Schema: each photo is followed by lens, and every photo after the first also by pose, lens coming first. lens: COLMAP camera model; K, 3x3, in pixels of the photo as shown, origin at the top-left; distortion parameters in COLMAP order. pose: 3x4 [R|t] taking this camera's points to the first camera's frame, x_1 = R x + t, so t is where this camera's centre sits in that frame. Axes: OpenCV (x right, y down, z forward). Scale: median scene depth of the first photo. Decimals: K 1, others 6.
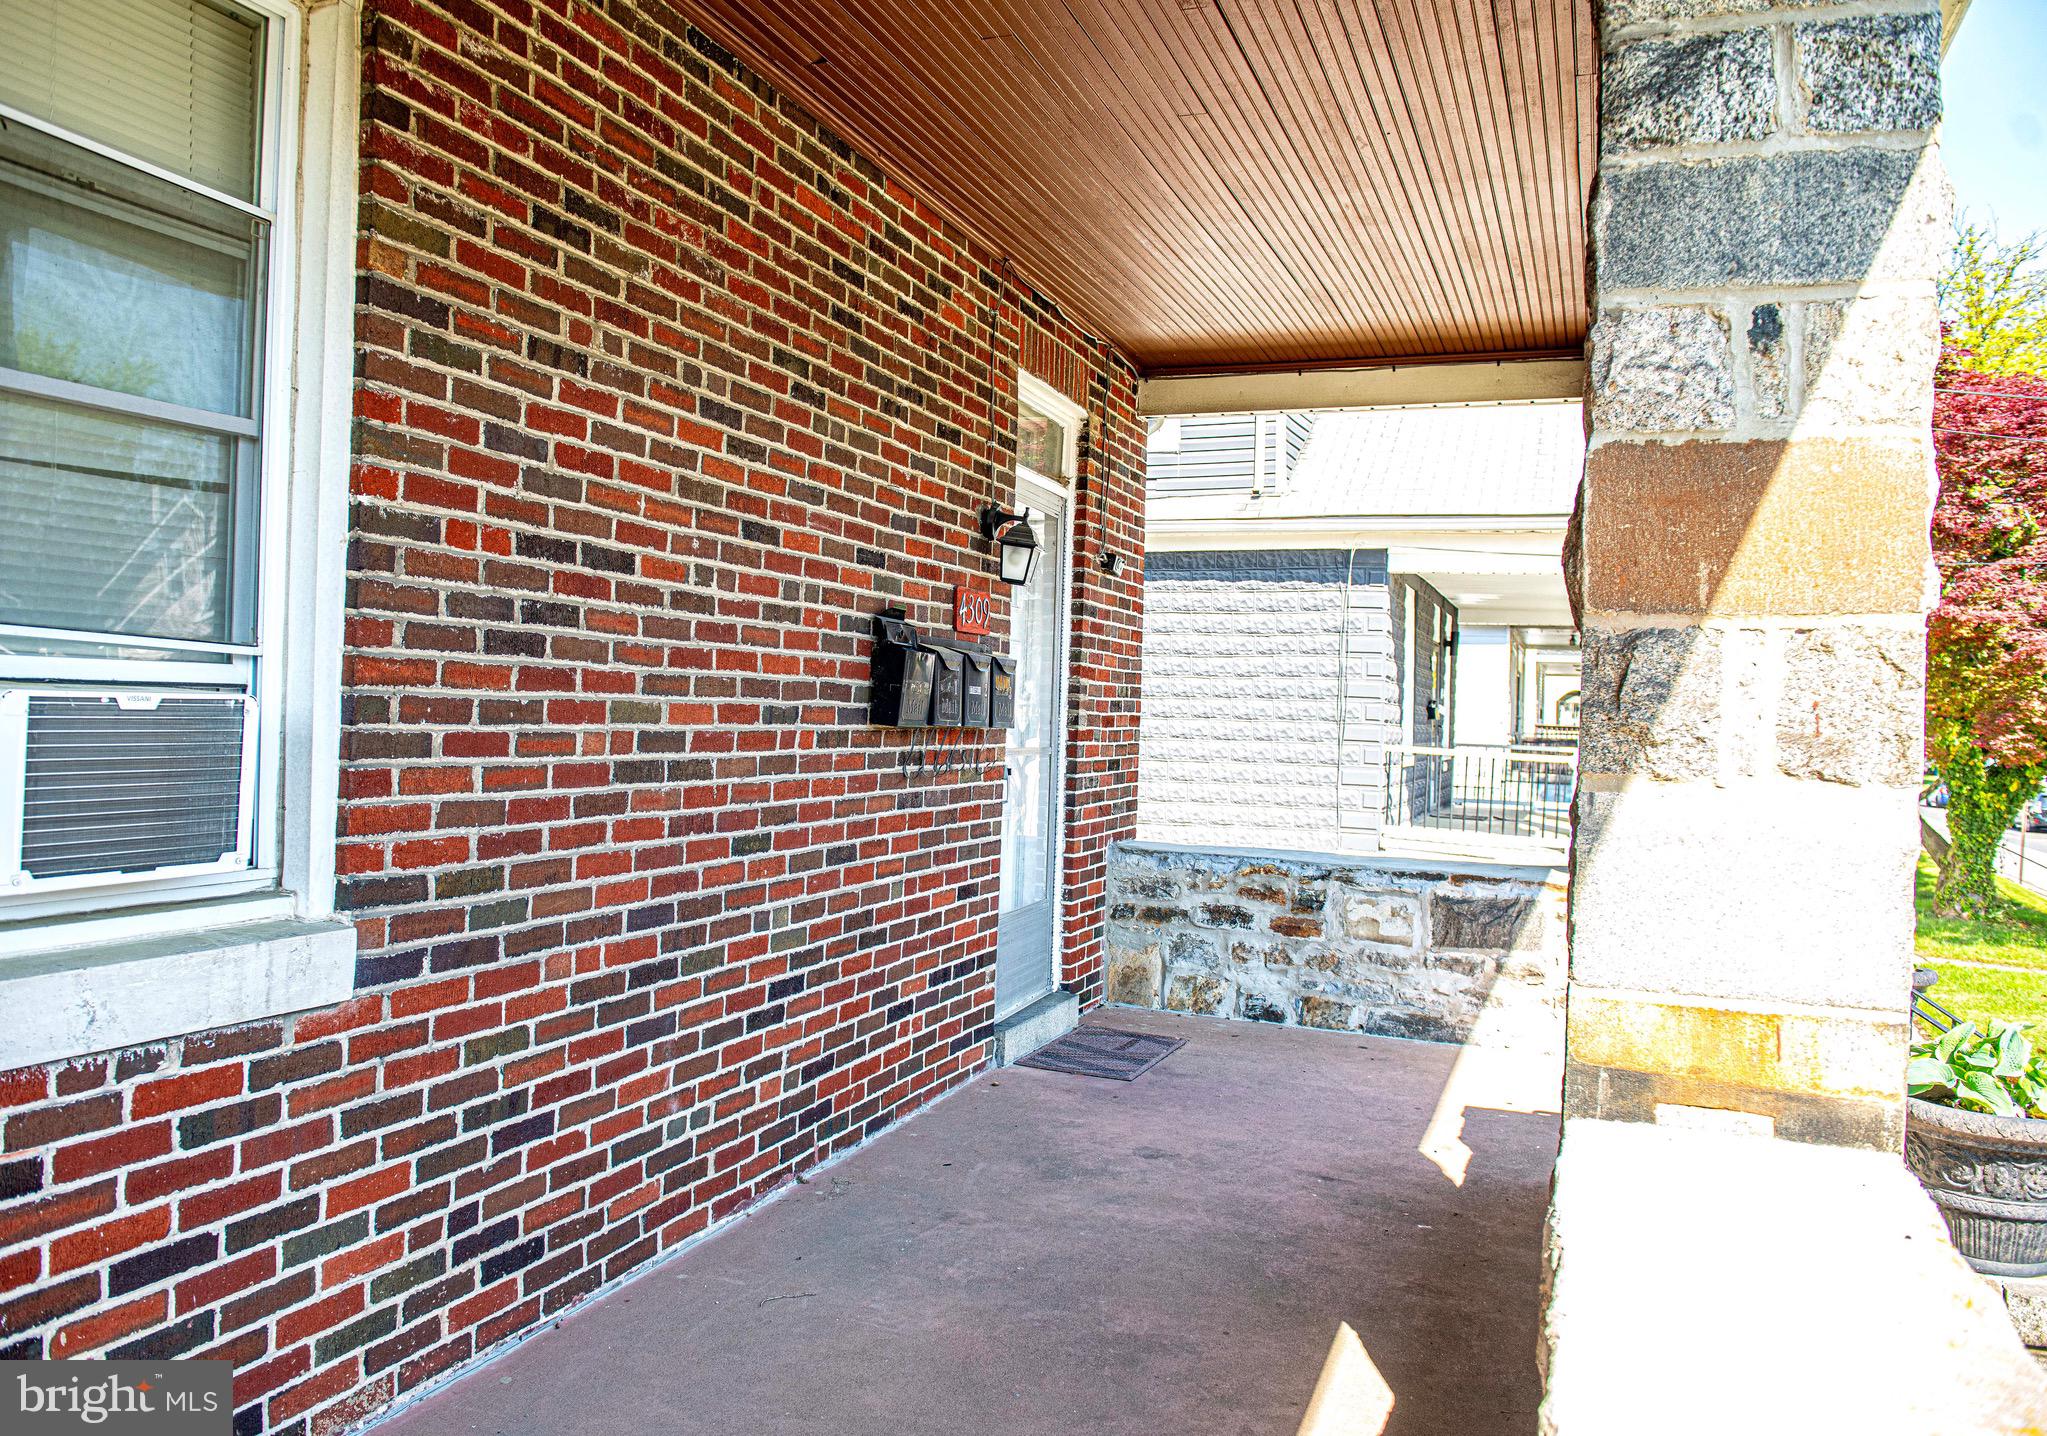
lens RADIAL K [[1551.5, 0, 1023.5], [0, 1551.5, 718.0], [0, 0, 1]] dist [-0.001430, -0.001057]
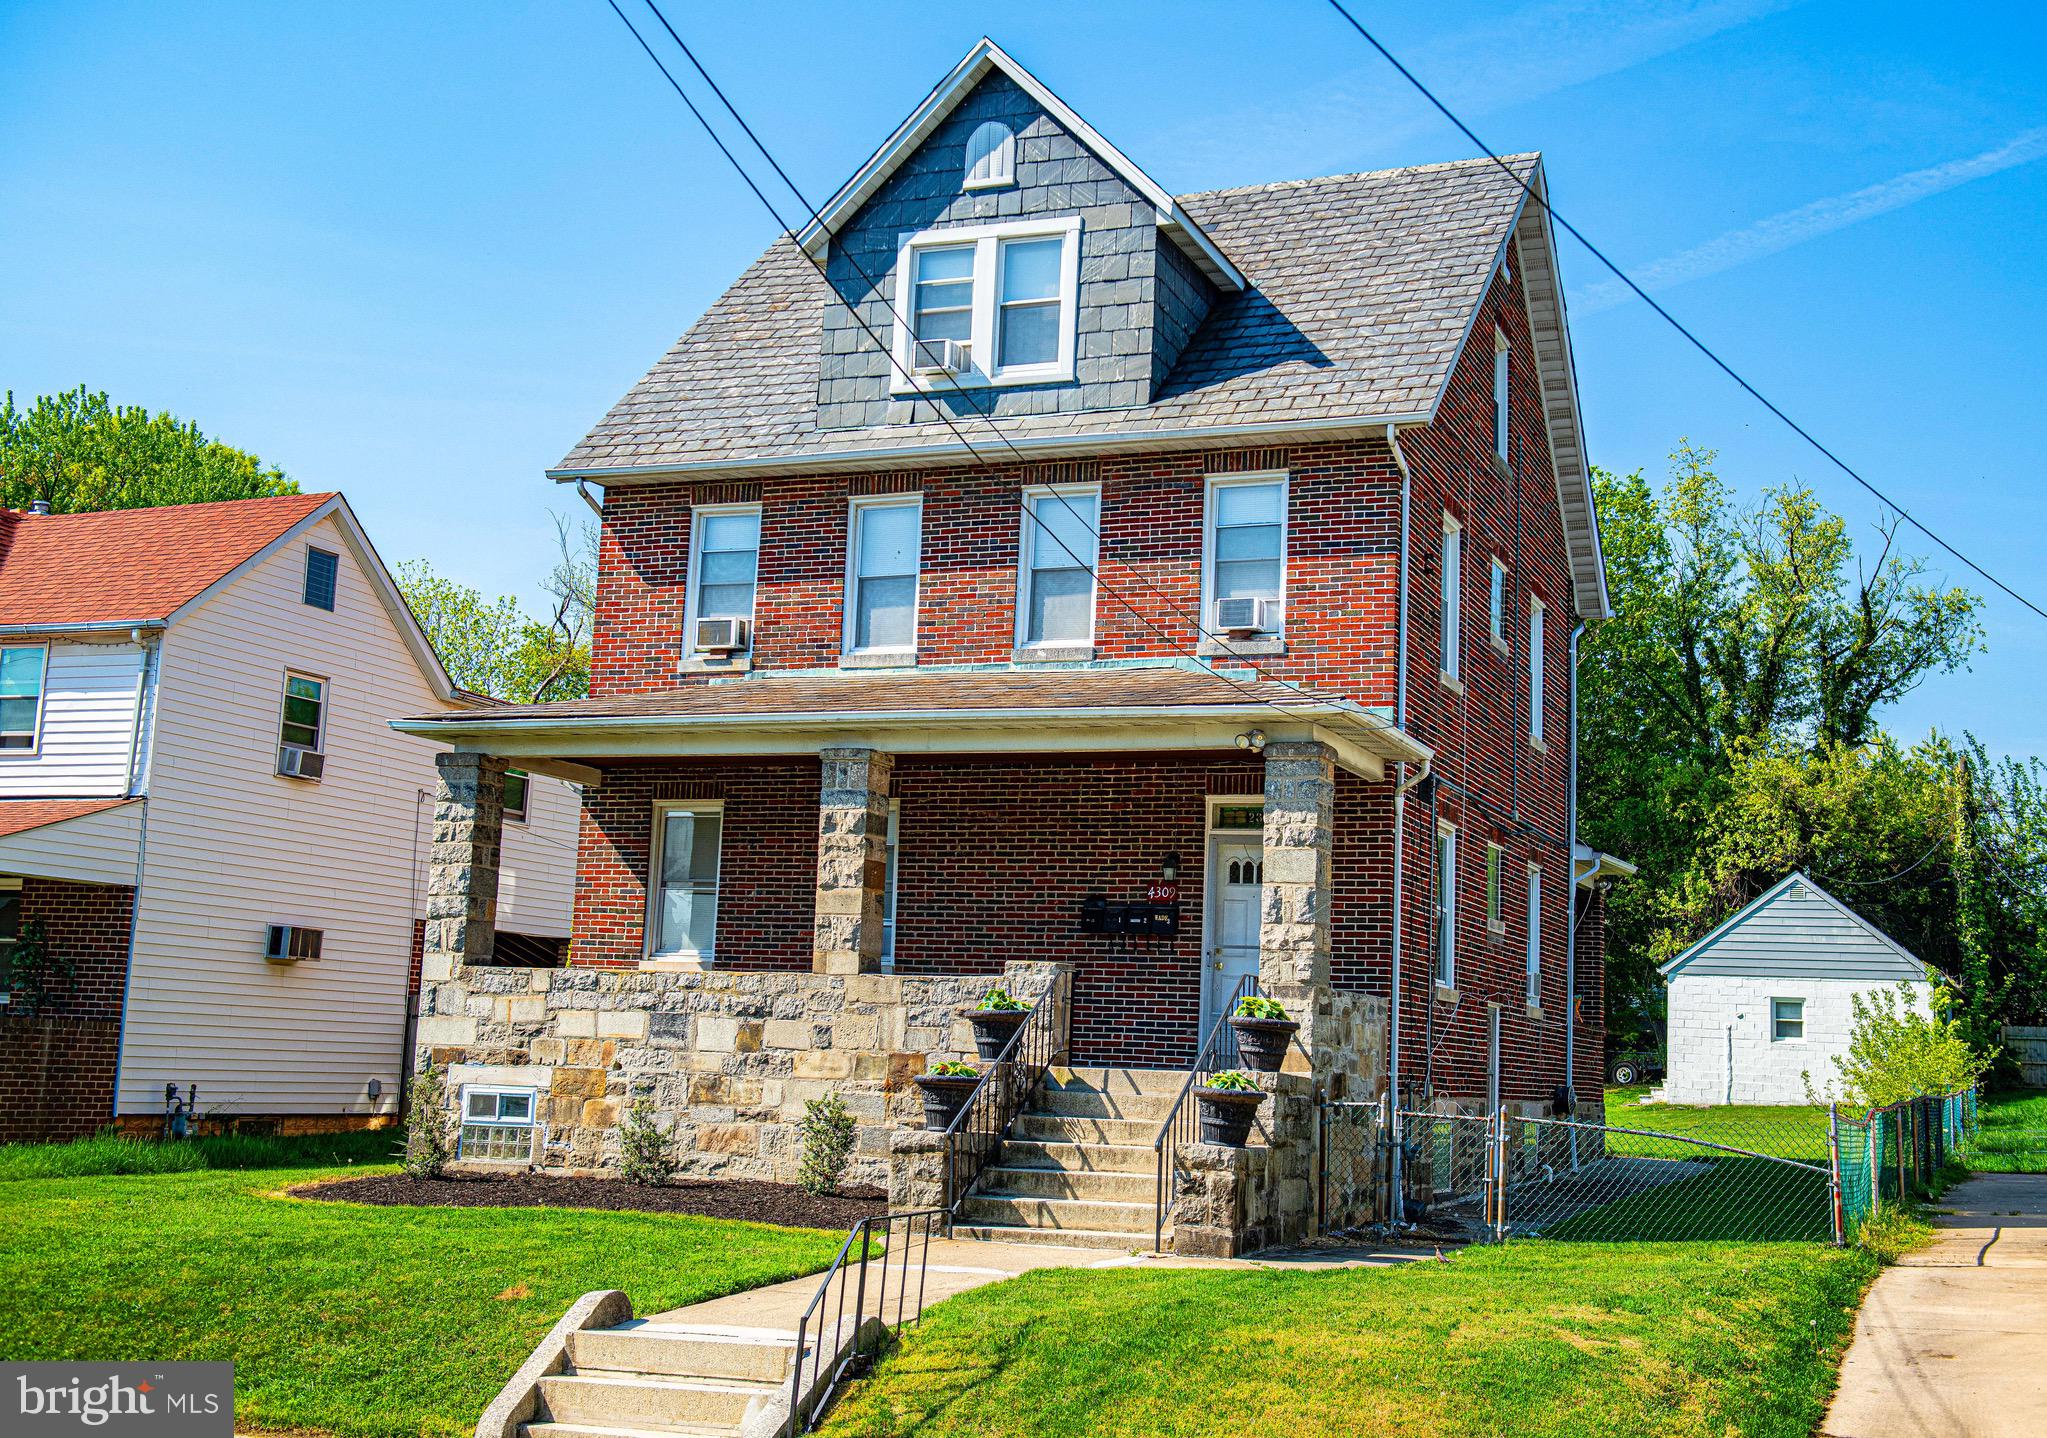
lens RADIAL K [[2390.7, 0, 1023.5], [0, 2390.7, 719.0], [0, 0, 1]] dist [0.034589, 0.008986]
pose [[-0.016400, -0.177533, -0.983978, 3.435042], [-0.041177, 0.983396, -0.176742, 0.317564], [0.999017, 0.037618, -0.023438, 0.686636]]
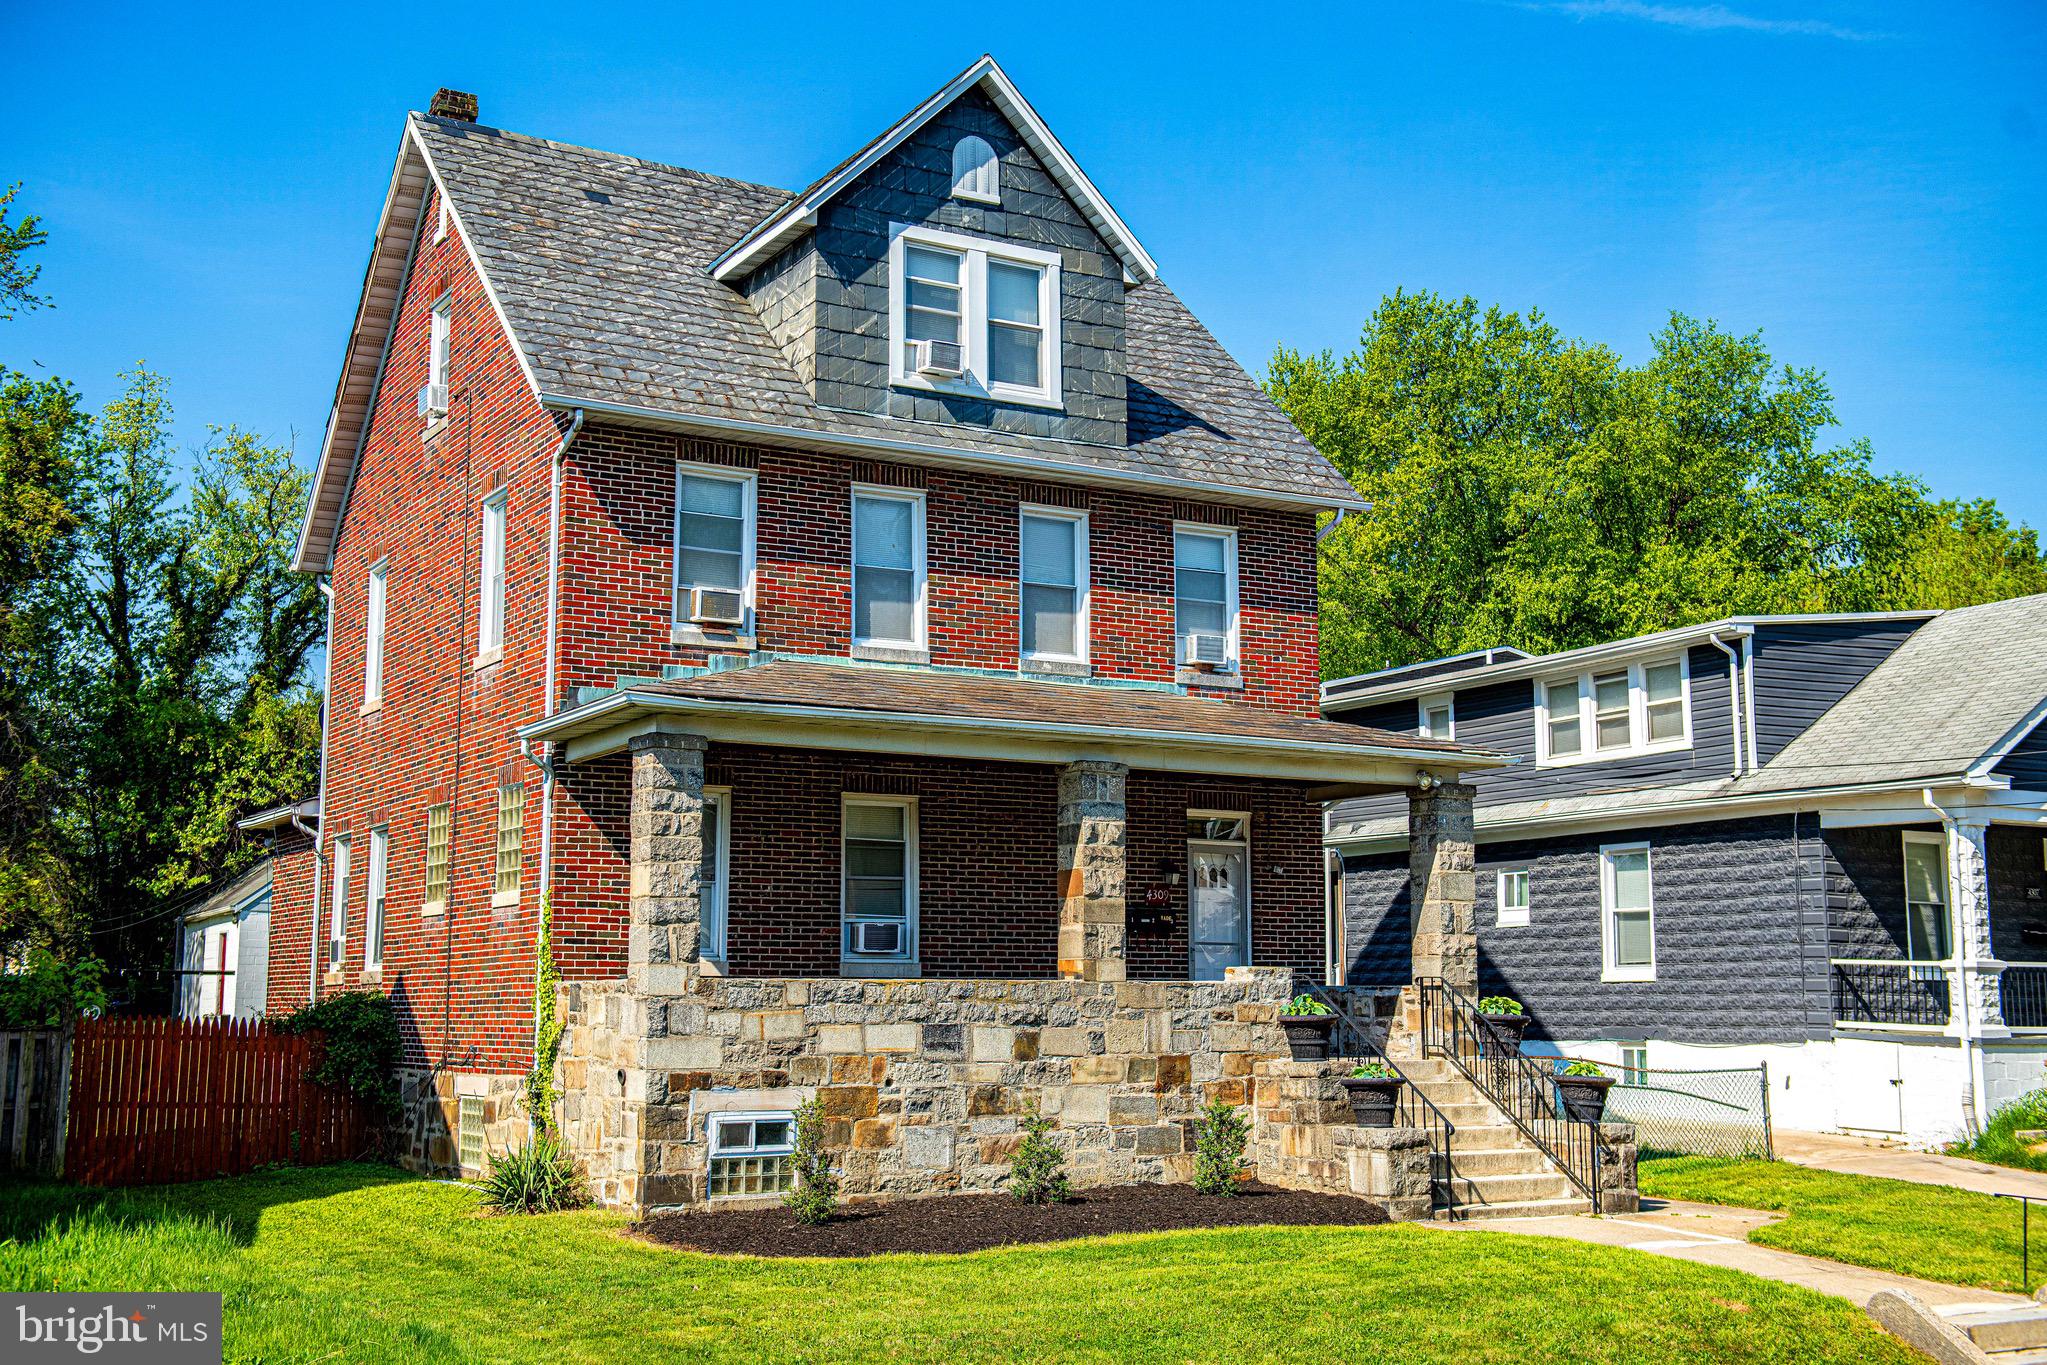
lens RADIAL K [[2317.8, 0, 1023.5], [0, 2317.8, 682.5], [0, 0, 1]] dist [0.055978, 0.005223]
pose [[0.764926, -0.121648, -0.632526, 2.213941], [0.022445, 0.986442, -0.162570, 0.208754], [0.643727, 0.110157, 0.757285, -2.189867]]
